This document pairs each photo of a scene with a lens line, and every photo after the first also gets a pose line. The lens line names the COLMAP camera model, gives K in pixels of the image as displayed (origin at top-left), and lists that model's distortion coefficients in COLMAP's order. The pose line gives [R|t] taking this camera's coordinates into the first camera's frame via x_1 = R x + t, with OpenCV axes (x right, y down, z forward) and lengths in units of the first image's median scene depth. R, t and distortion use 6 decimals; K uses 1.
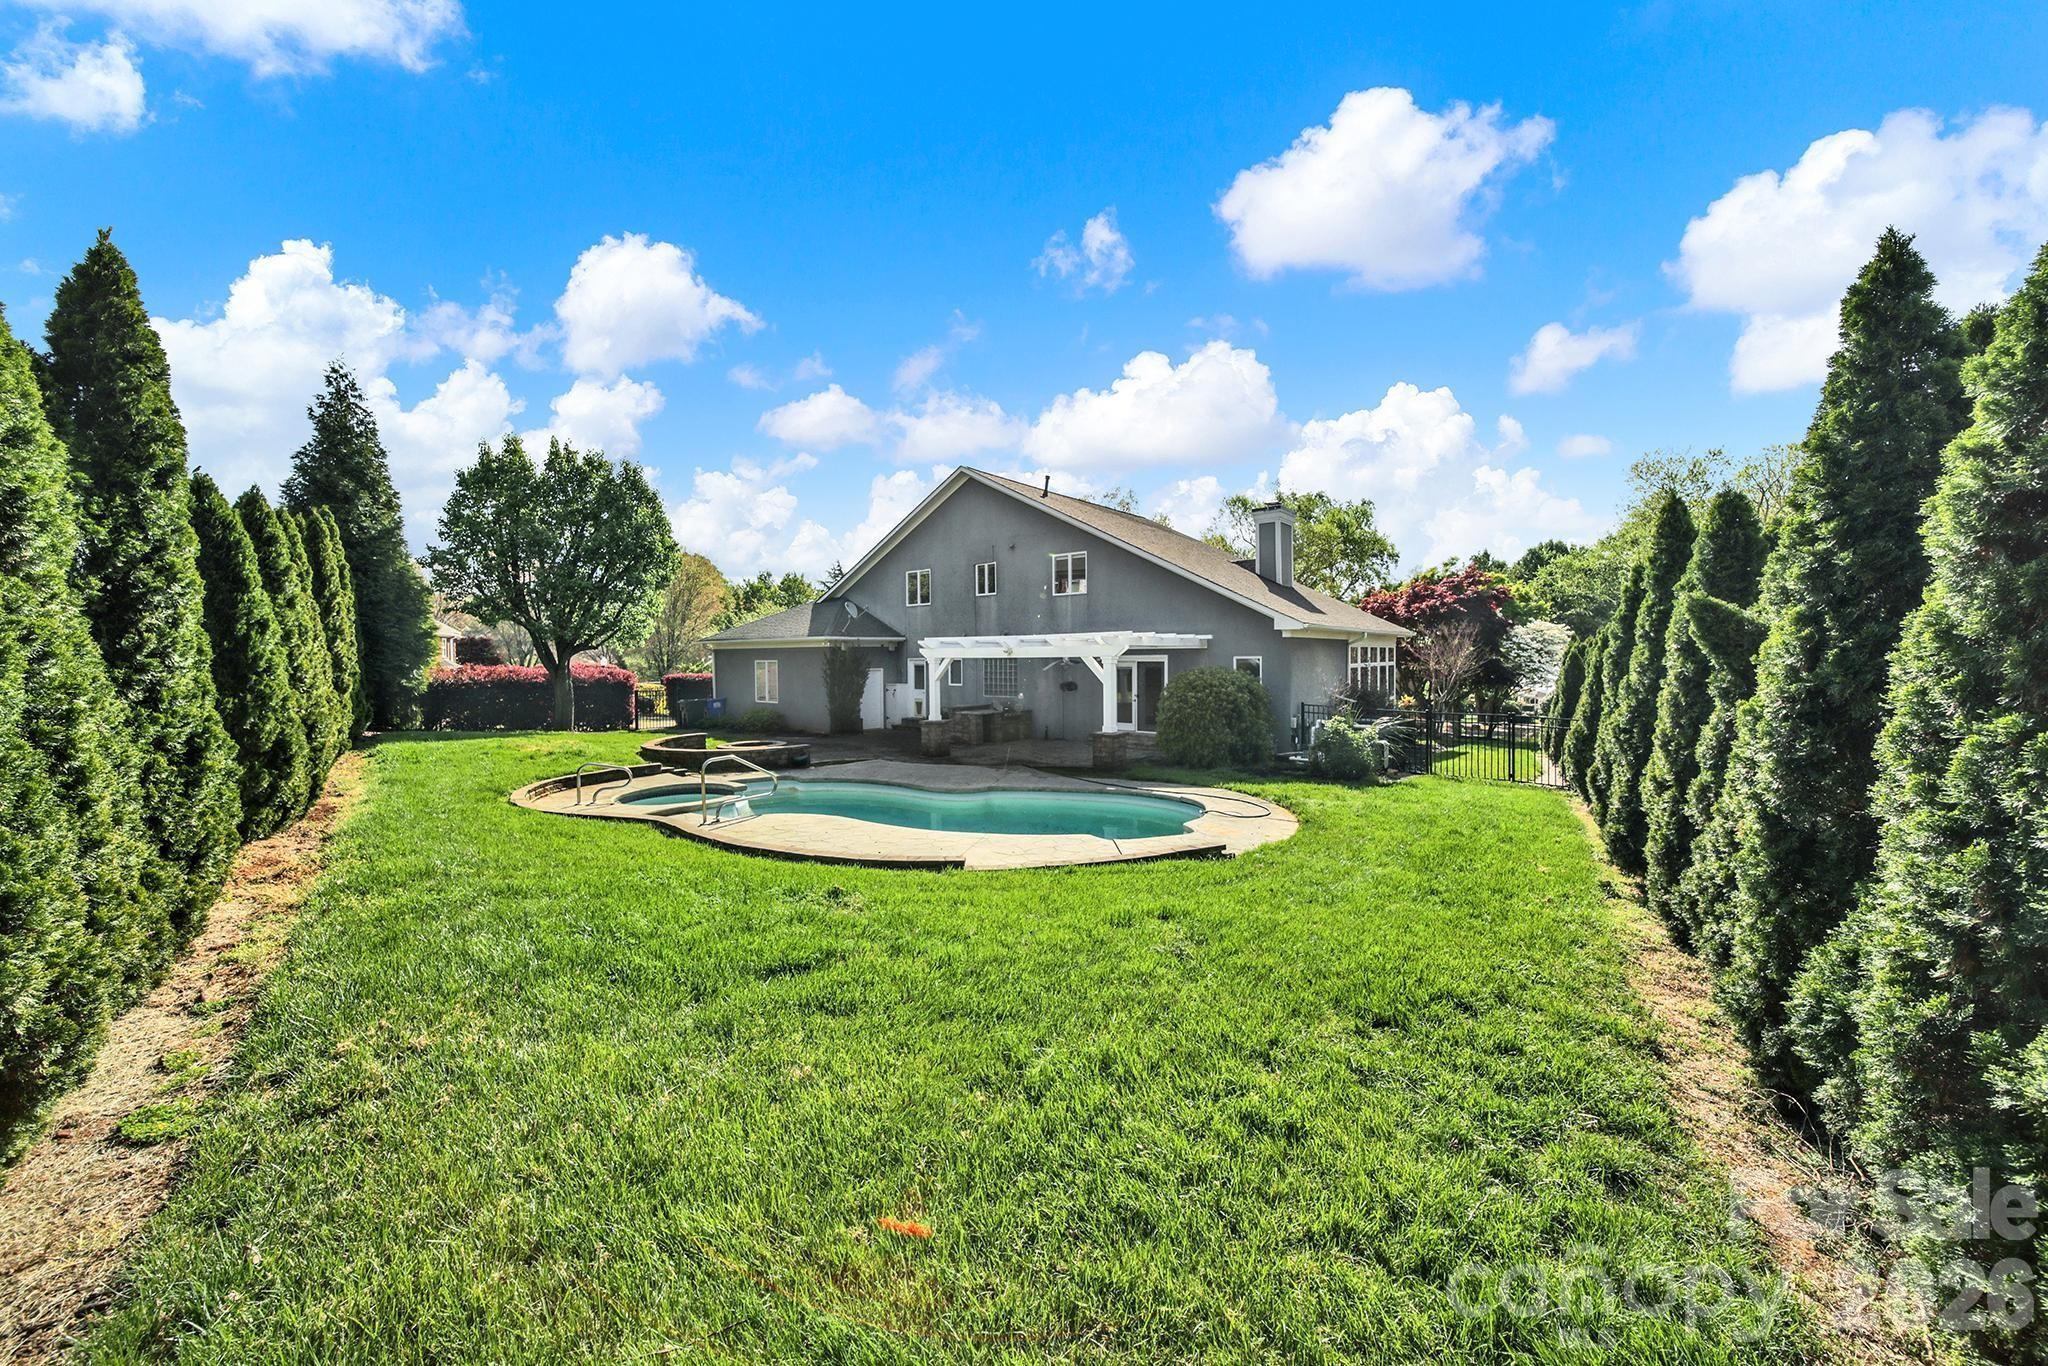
lens RADIAL K [[734.1, 0, 1020.7], [0, 734.1, 678.3], [0, 0, 1]] dist [-0.002374, -0.000302]
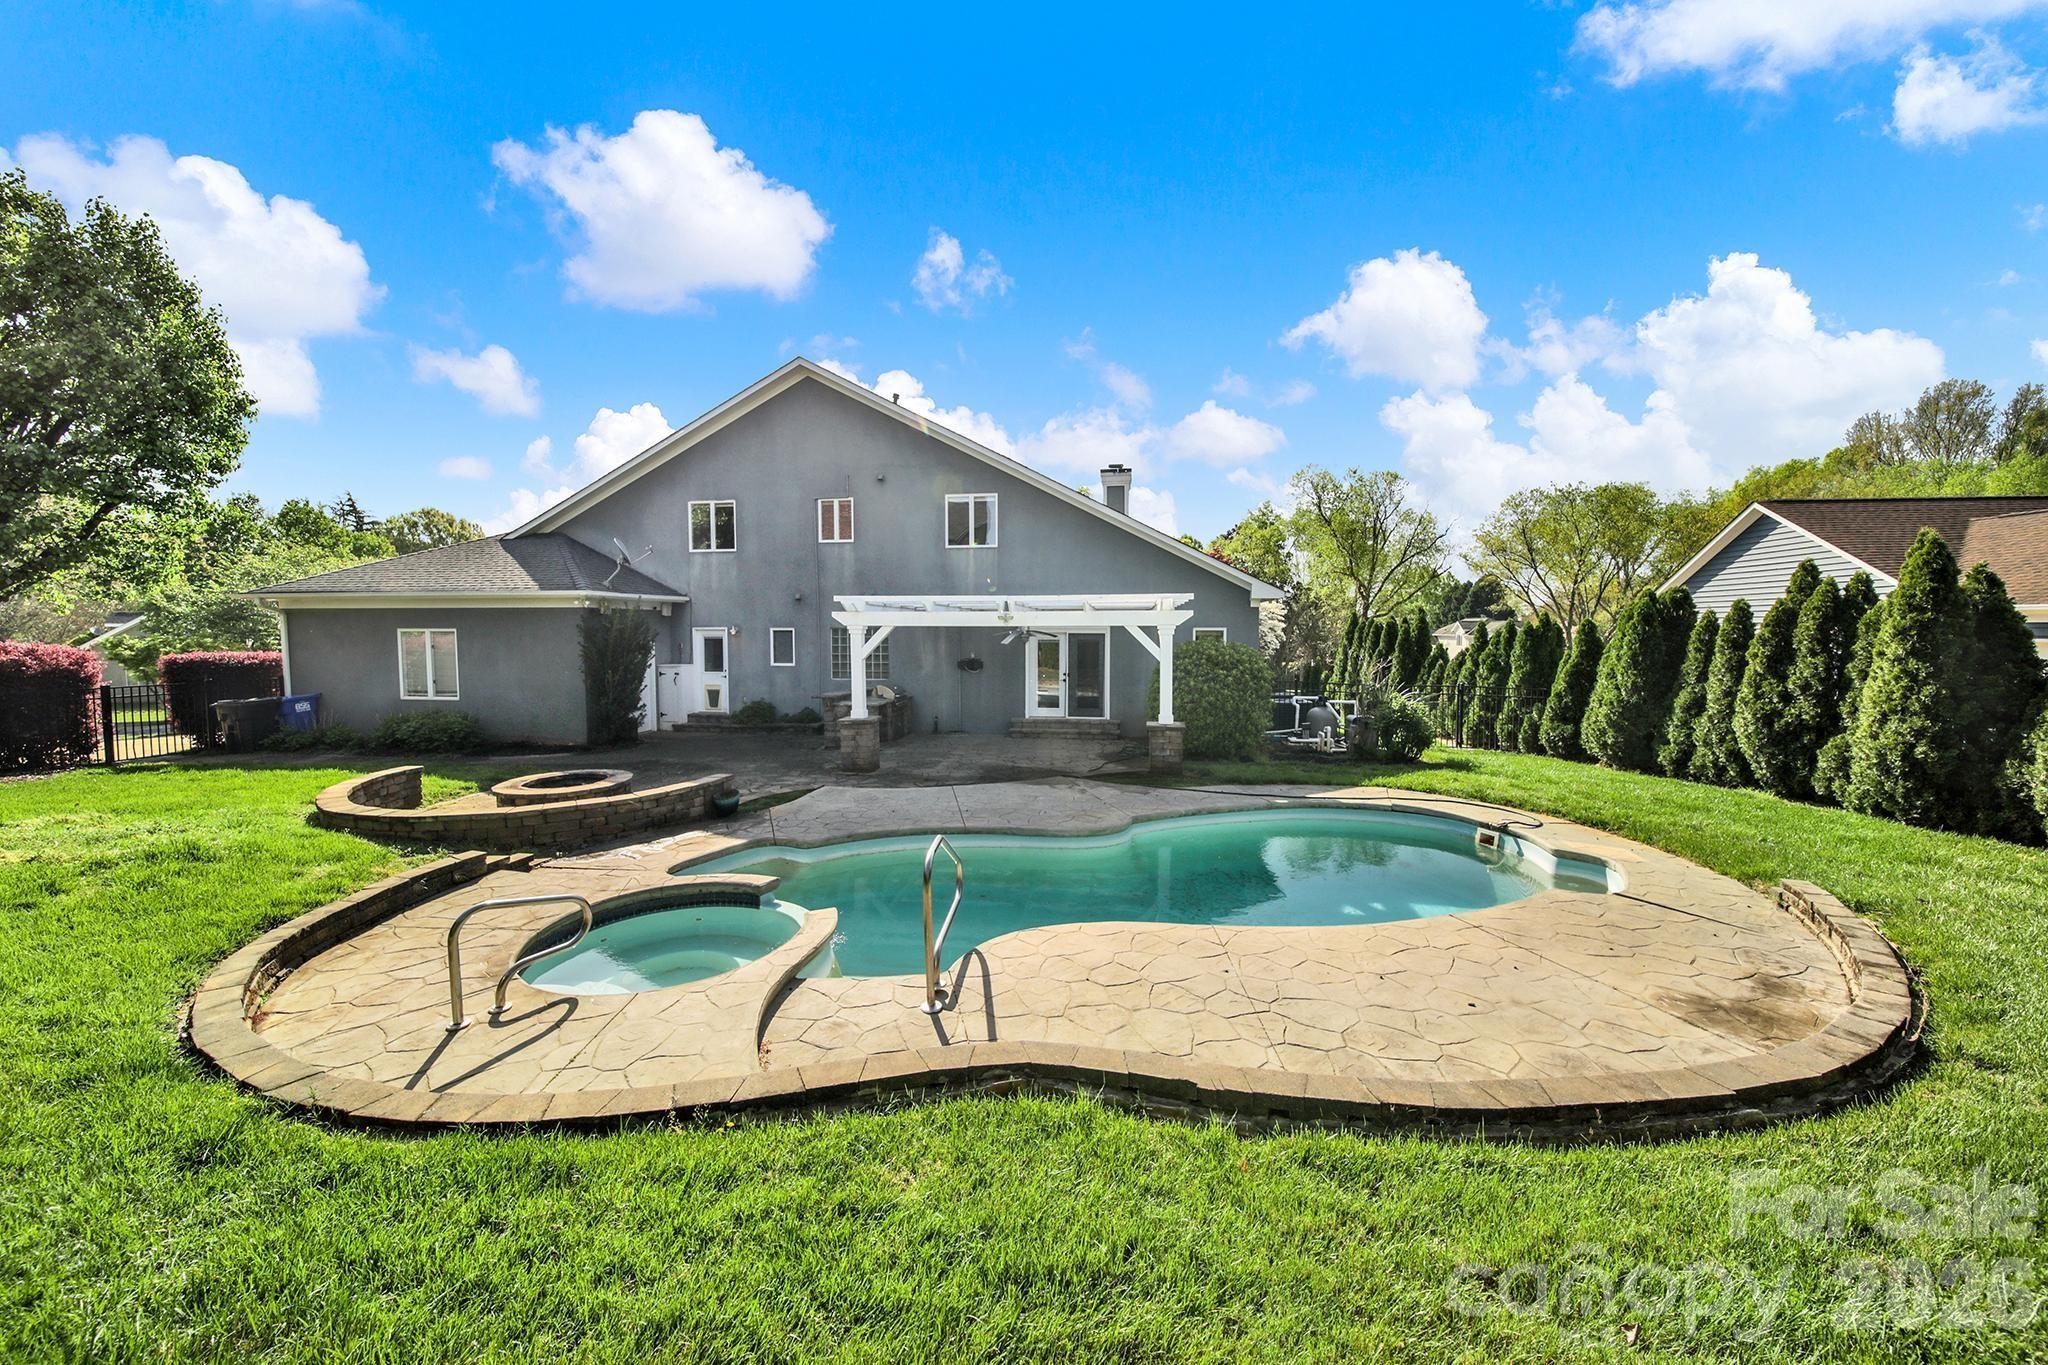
lens RADIAL K [[734.1, 0, 1020.7], [0, 734.1, 677.8], [0, 0, 1]] dist [-0.002374, -0.000302]
pose [[0.855778, -0.027284, 0.516622, -0.277946], [0.007893, 0.999181, 0.039695, -0.005395], [-0.517282, -0.029893, 0.855293, 0.277627]]
